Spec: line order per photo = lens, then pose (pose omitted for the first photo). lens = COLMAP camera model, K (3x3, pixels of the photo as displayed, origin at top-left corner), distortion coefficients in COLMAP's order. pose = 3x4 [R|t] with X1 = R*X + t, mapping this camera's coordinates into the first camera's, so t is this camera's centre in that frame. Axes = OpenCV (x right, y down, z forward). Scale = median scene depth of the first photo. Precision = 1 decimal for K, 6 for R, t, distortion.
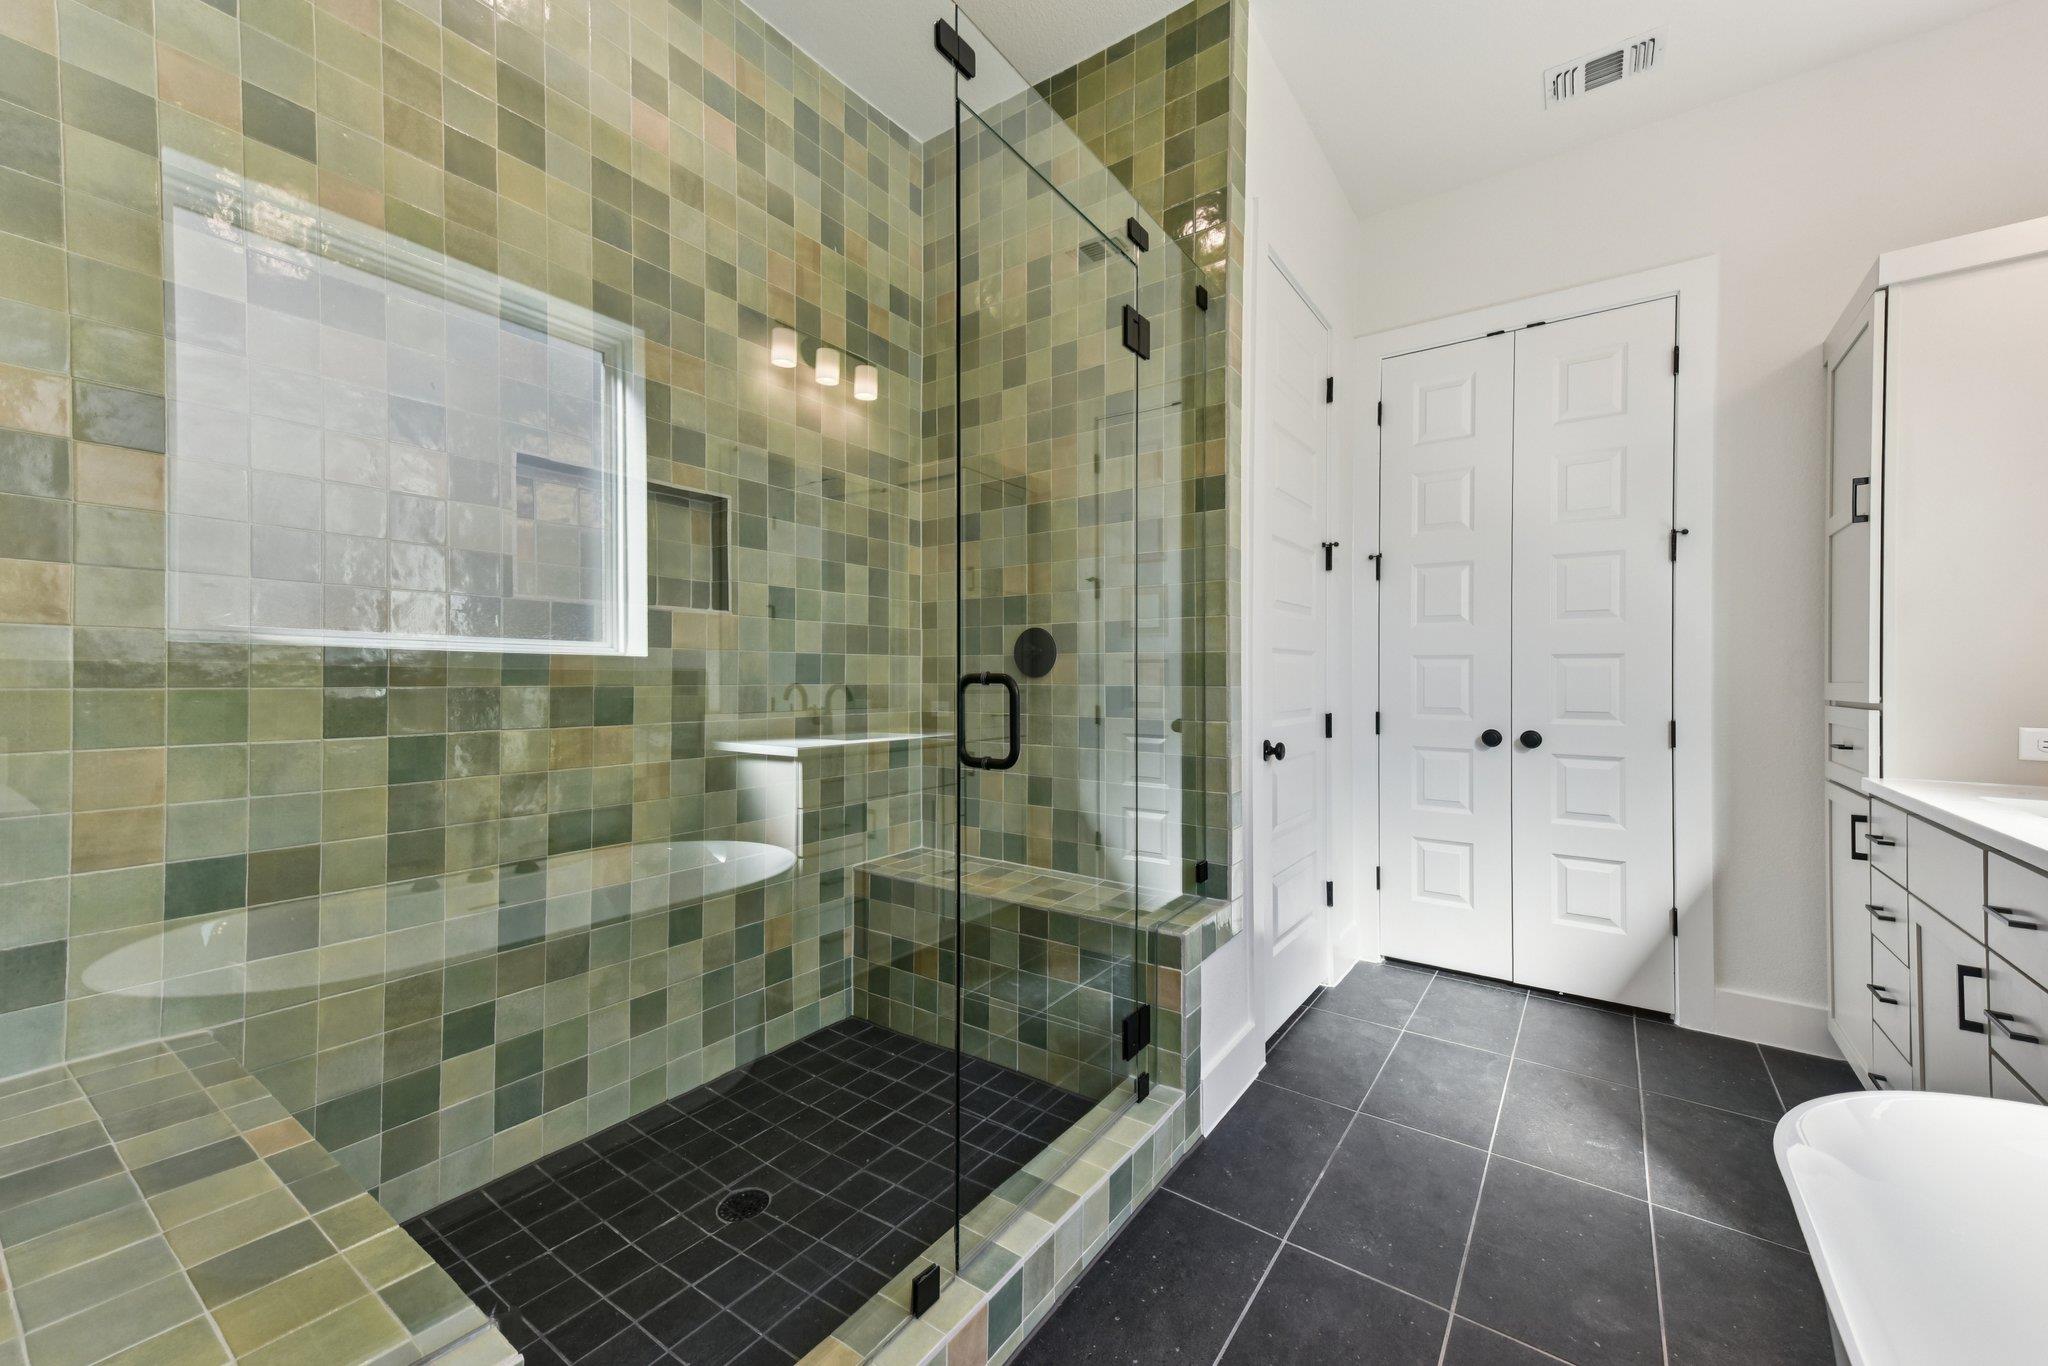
lens RADIAL K [[803.8, 0, 1030.7], [0, 803.8, 671.0], [0, 0, 1]] dist [0.031218, -0.000153]
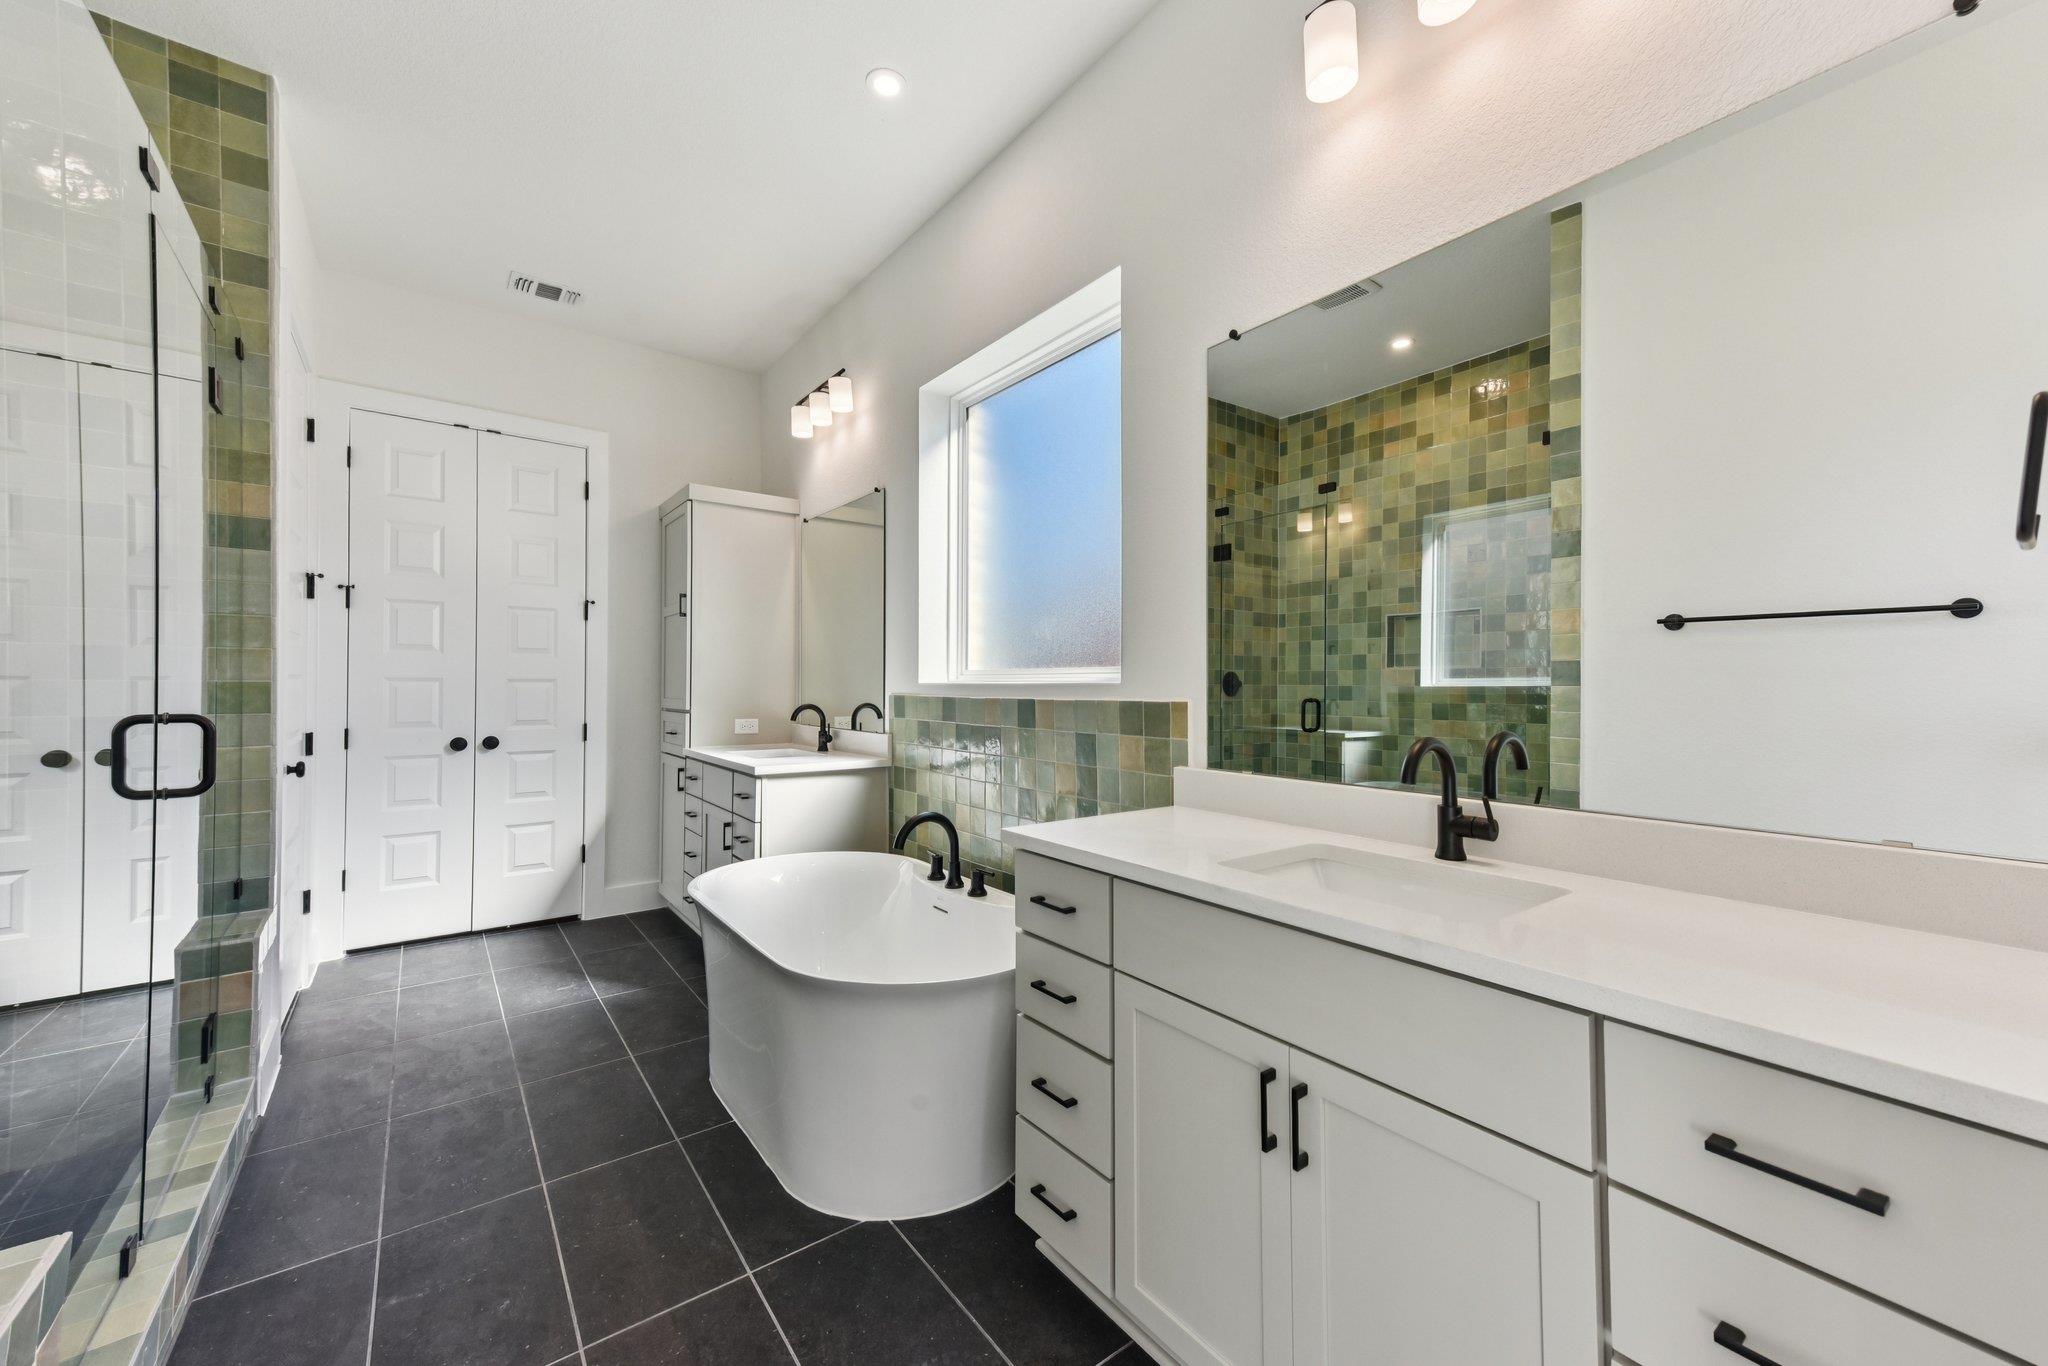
lens RADIAL K [[800.4, 0, 1024.0], [0, 800.4, 683.0], [0, 0, 1]] dist [0.031018, 0.000216]
pose [[0.312497, -0.000203, 0.949919, -0.430822], [-0.010219, 0.999941, 0.003576, -0.031444], [-0.949864, -0.010825, 0.312476, -0.277408]]
